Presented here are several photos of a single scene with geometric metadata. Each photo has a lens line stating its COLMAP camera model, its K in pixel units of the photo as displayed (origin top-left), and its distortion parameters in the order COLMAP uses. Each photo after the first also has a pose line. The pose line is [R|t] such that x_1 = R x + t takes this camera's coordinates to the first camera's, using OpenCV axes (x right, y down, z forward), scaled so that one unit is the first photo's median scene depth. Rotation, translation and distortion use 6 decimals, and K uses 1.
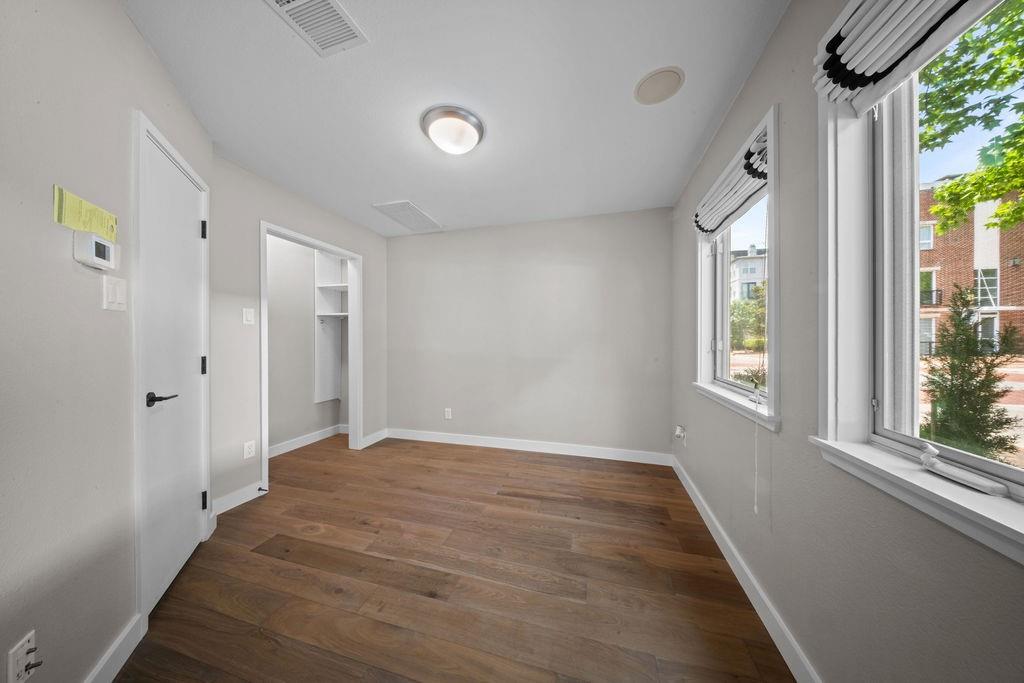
lens RADIAL K [[301.6, 0, 513.7], [0, 301.6, 333.5], [0, 0, 1]] dist [0.002112, -0.001551]
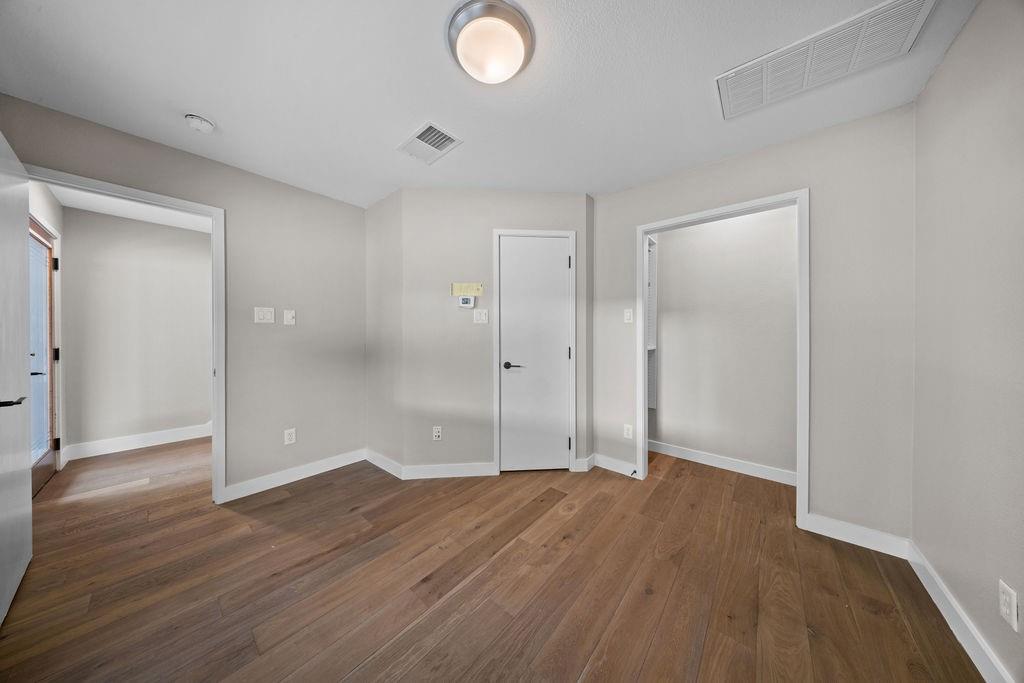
lens RADIAL K [[301.6, 0, 513.7], [0, 301.6, 333.5], [0, 0, 1]] dist [0.002112, -0.001551]
pose [[-0.410838, 0.001931, -0.911706, 0.453633], [0.014456, 0.999886, -0.004396, 0.012437], [0.911594, -0.014985, -0.410819, 1.387637]]
